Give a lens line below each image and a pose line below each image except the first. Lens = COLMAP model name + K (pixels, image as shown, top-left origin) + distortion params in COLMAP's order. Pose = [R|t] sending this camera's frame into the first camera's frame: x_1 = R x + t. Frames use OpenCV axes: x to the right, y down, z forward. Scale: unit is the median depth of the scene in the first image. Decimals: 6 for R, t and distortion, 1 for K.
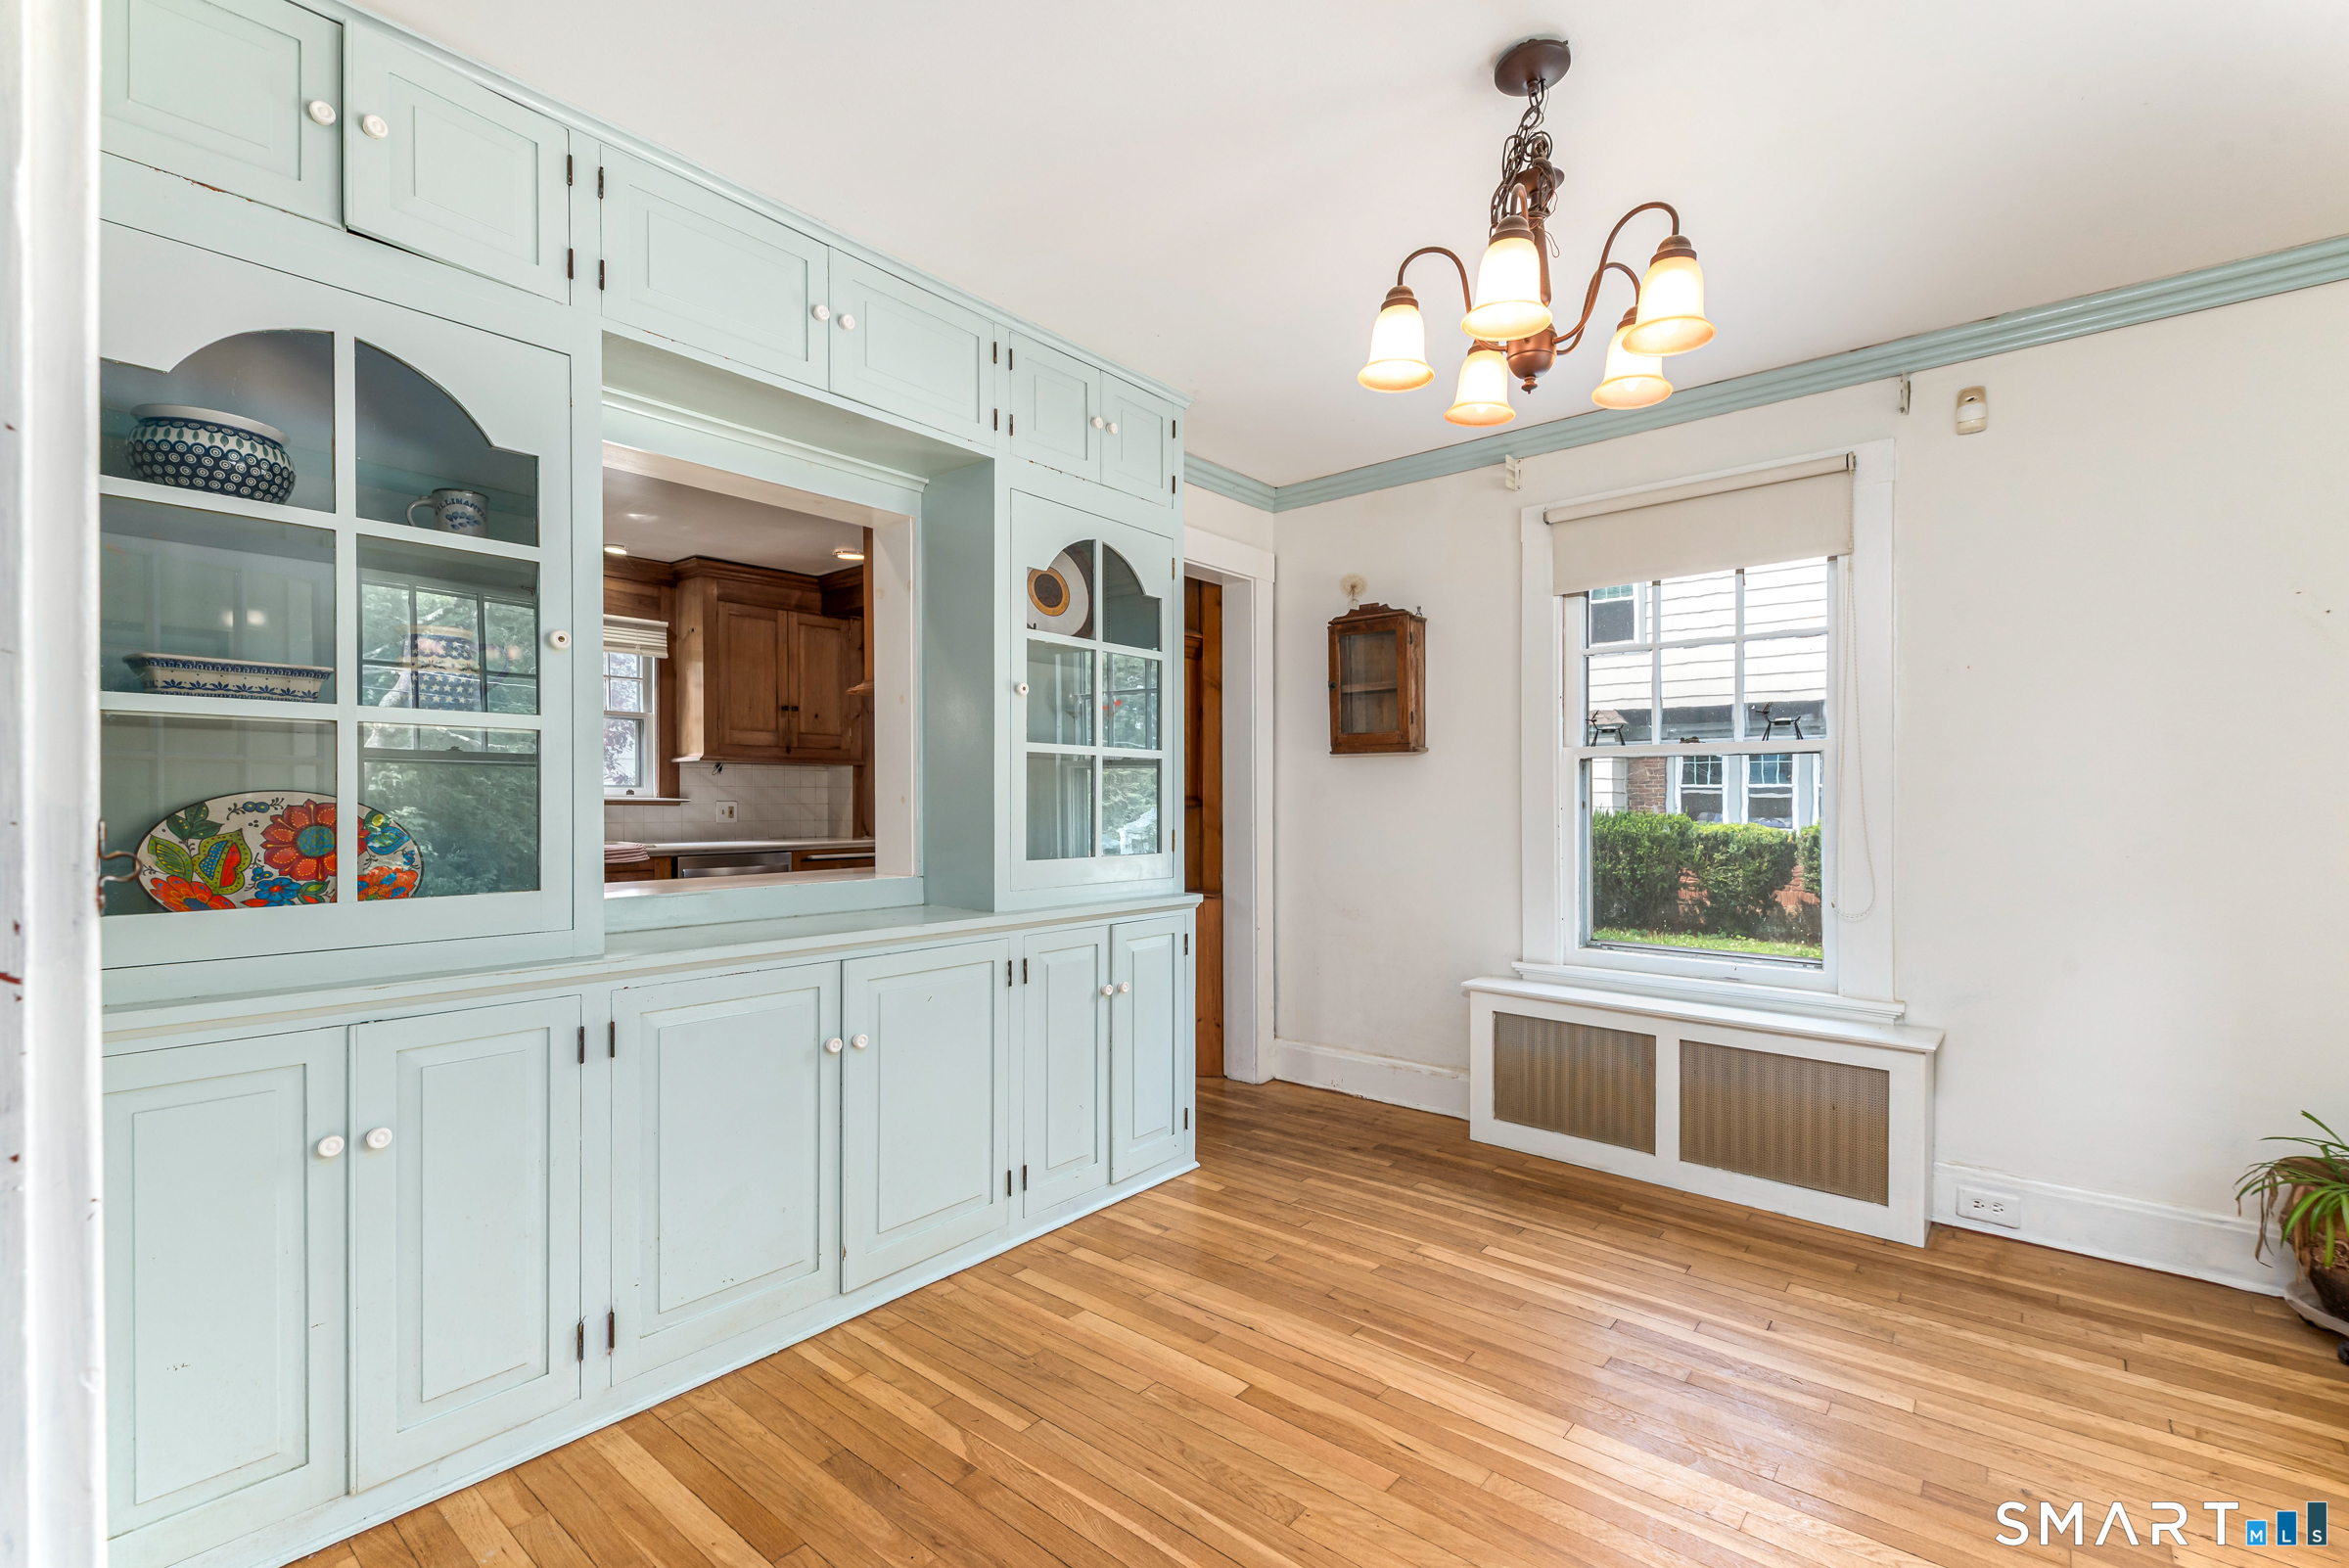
lens RADIAL K [[1034.5, 0, 1155.0], [0, 1034.5, 798.9], [0, 0, 1]] dist [0.003720, -0.000140]
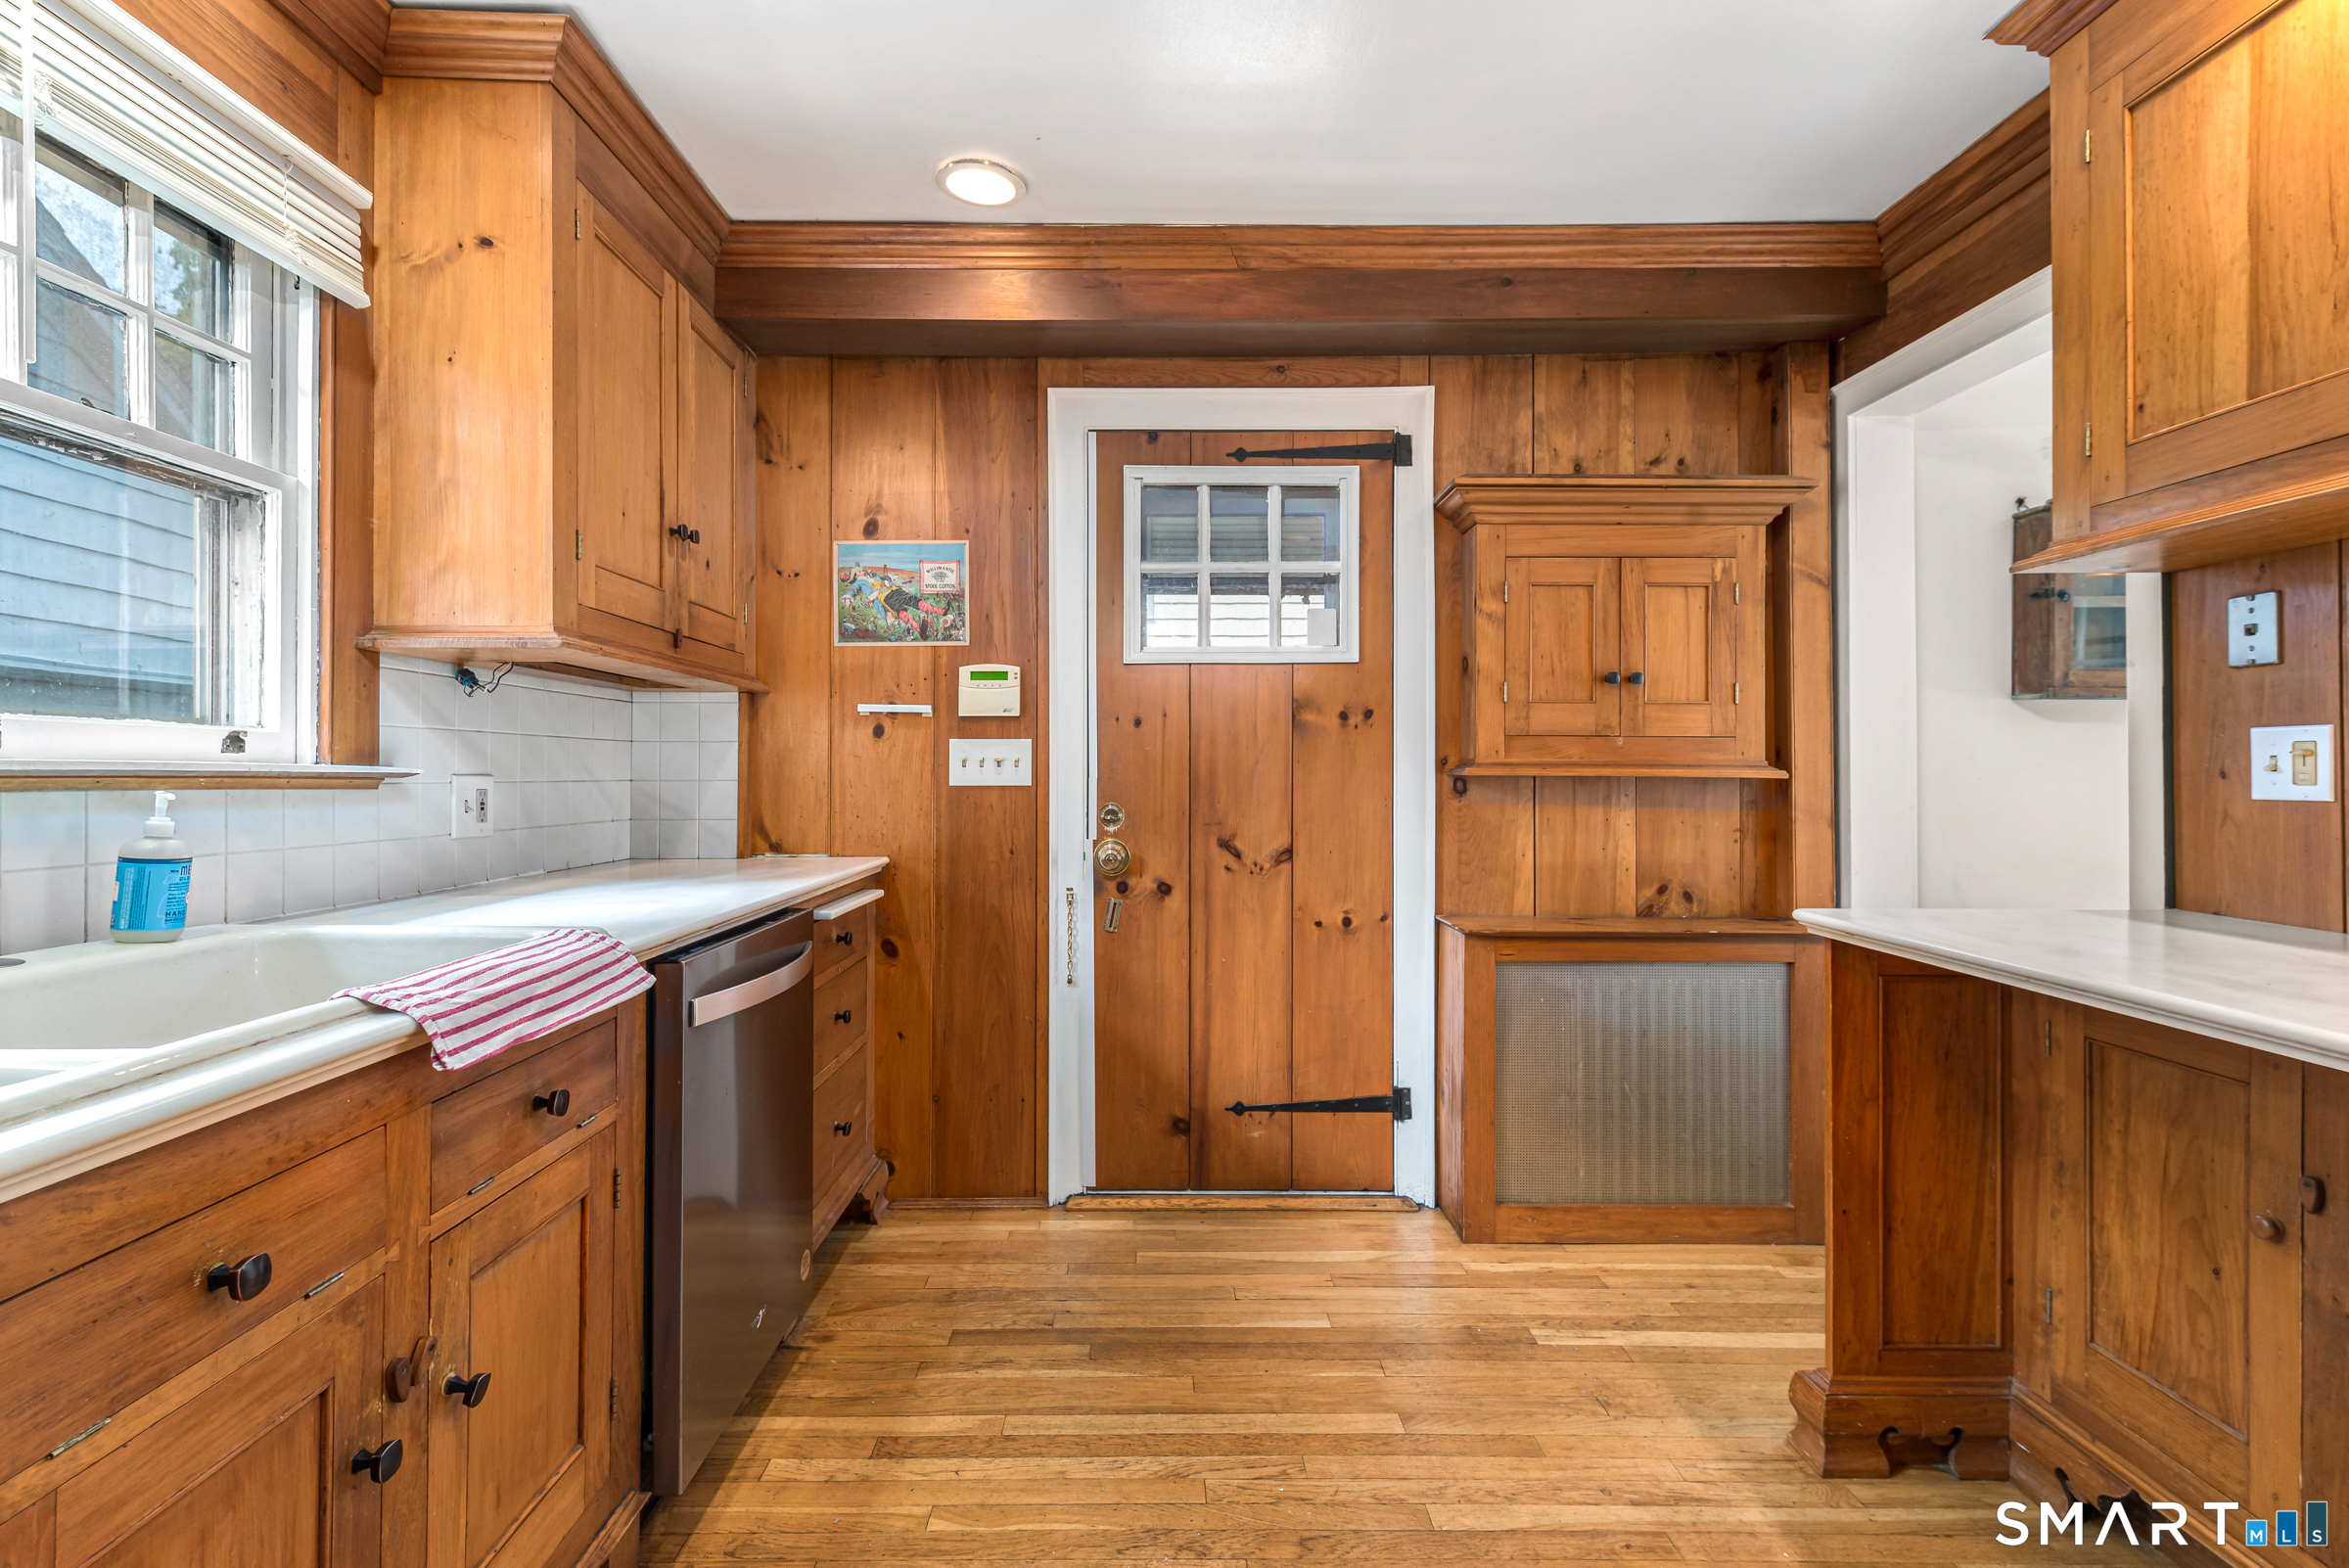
lens RADIAL K [[1056.3, 0, 1154.7], [0, 1056.3, 778.3], [0, 0, 1]] dist [-0.021738, -0.000395]
pose [[0.763416, -0.006044, 0.645879, -1.316223], [0.002964, 0.999978, 0.005855, 0.004285], [-0.645900, -0.002556, 0.763418, 1.598929]]
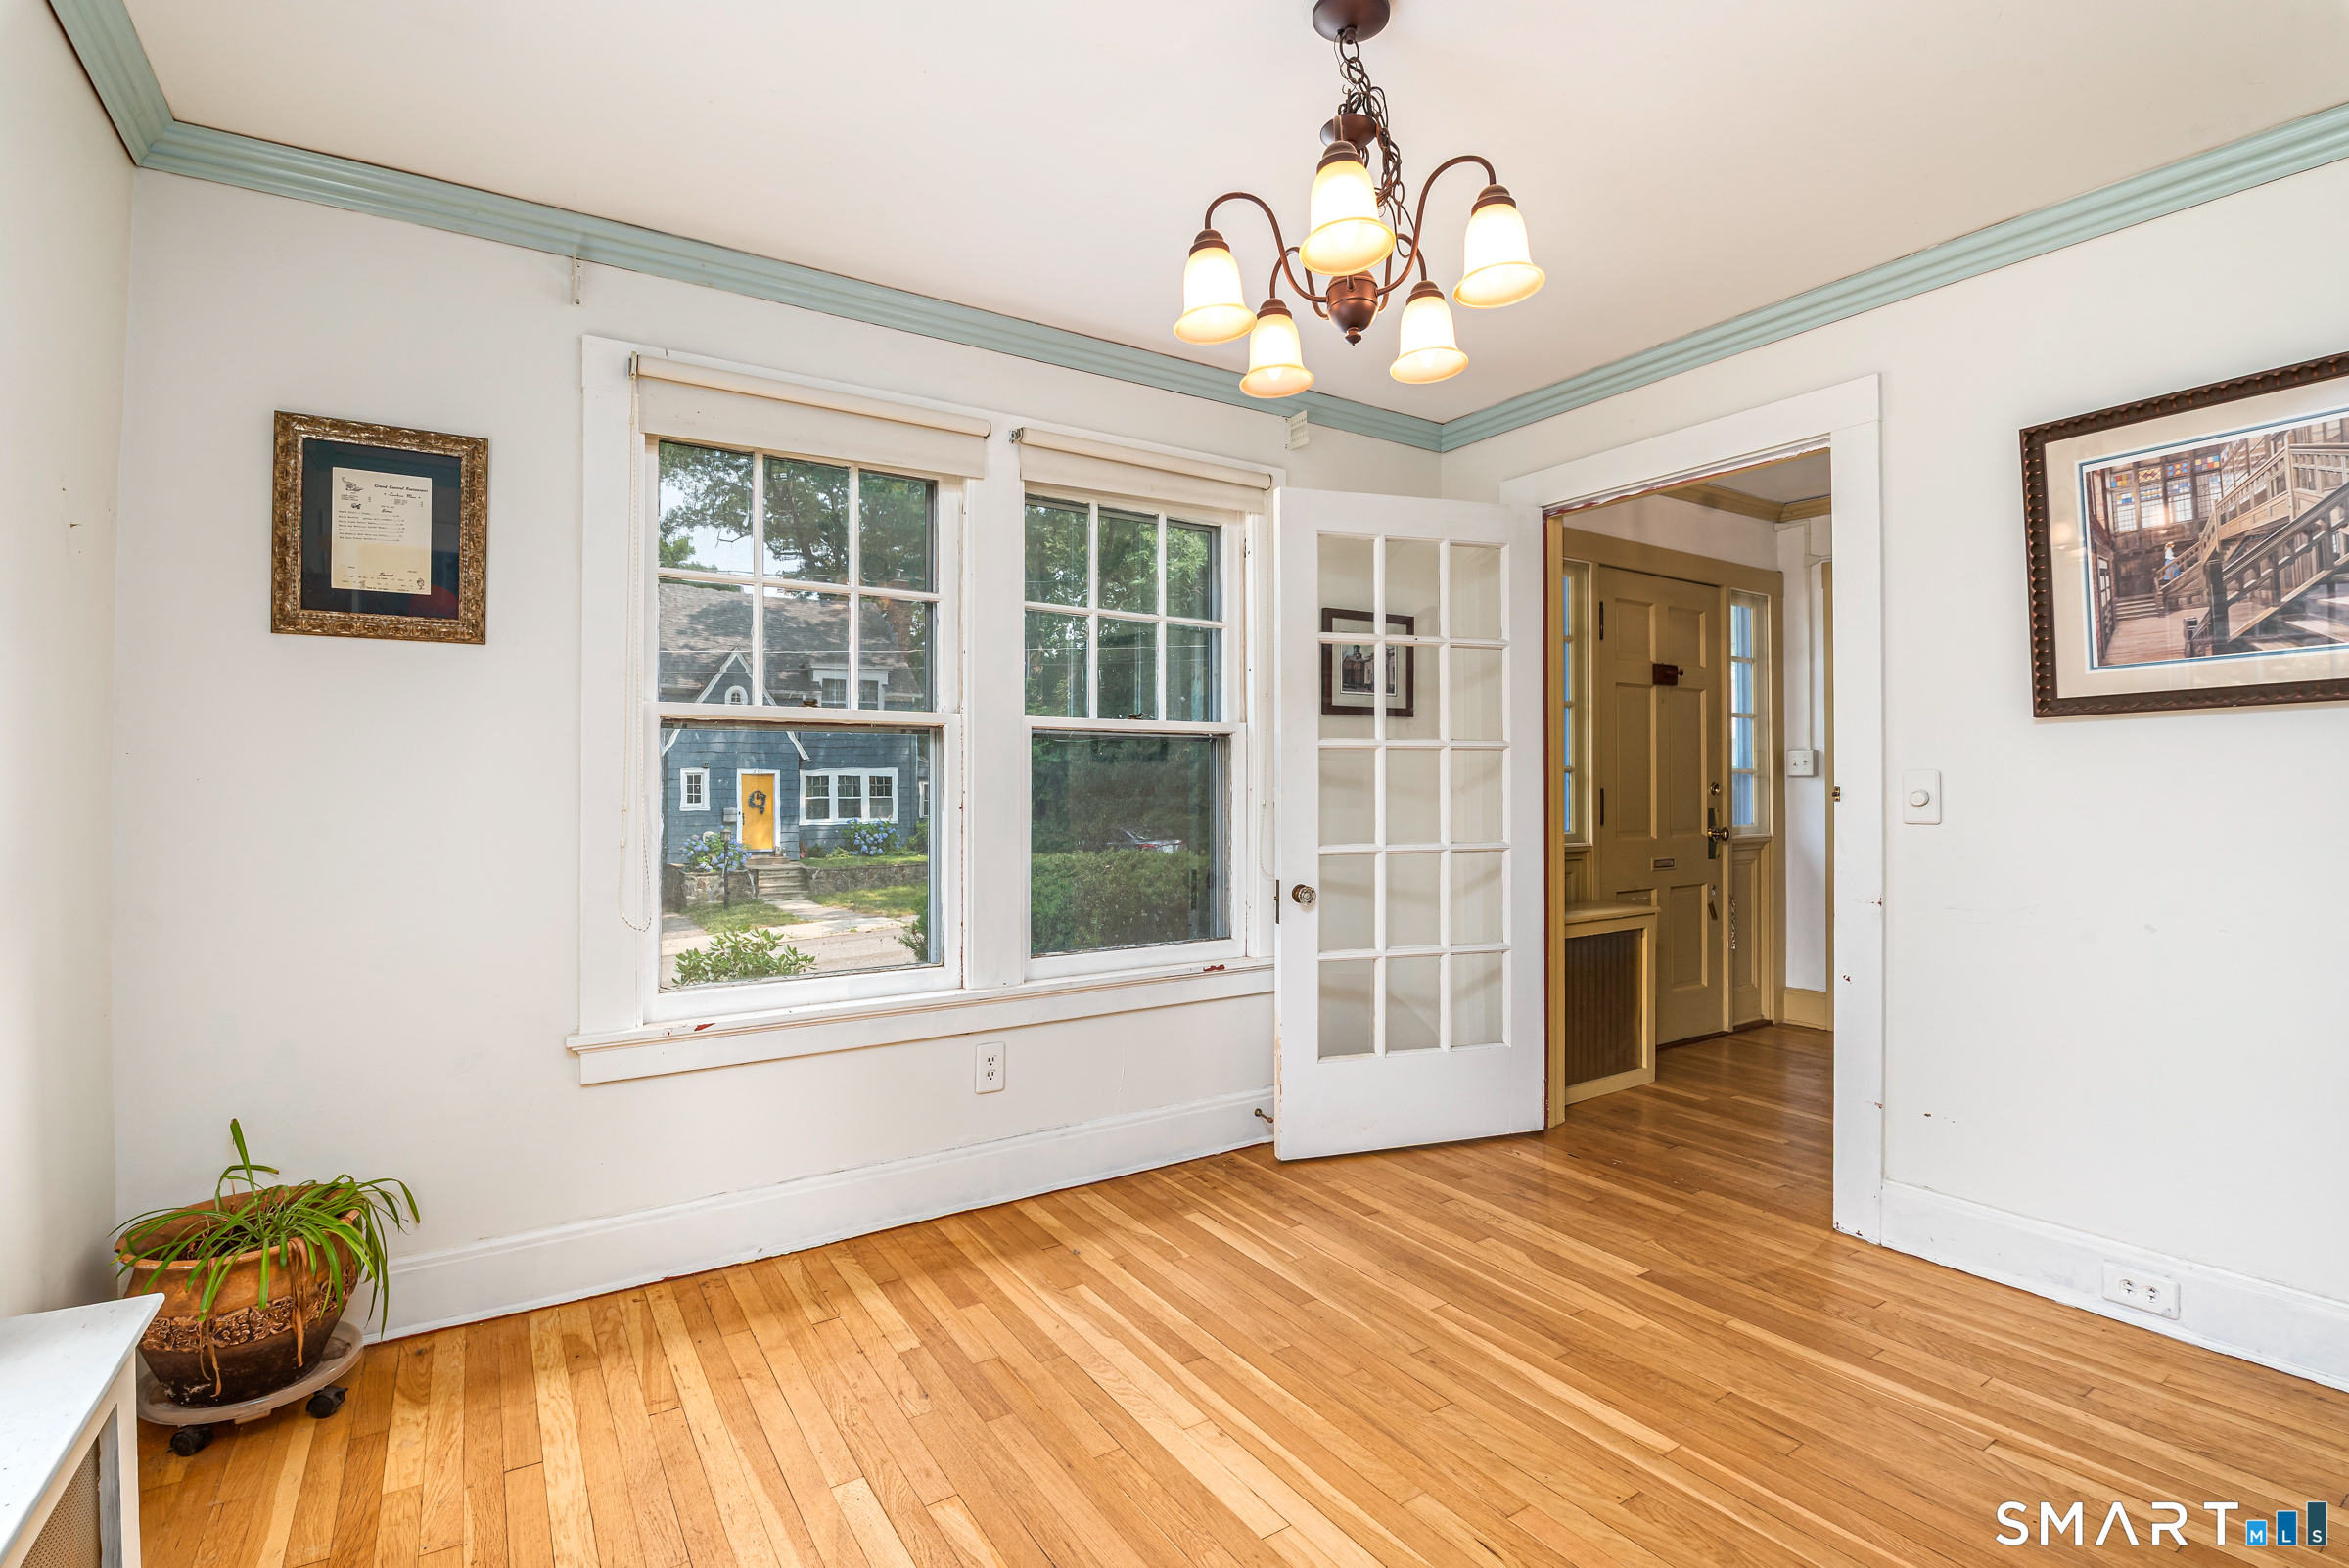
lens RADIAL K [[1056.3, 0, 1154.7], [0, 1056.3, 778.3], [0, 0, 1]] dist [-0.021738, -0.000395]
pose [[-0.955232, -0.000752, 0.295858, 0.223298], [-0.002617, 0.999979, -0.005909, 0.005202], [-0.295847, -0.006419, -0.955214, 1.680971]]
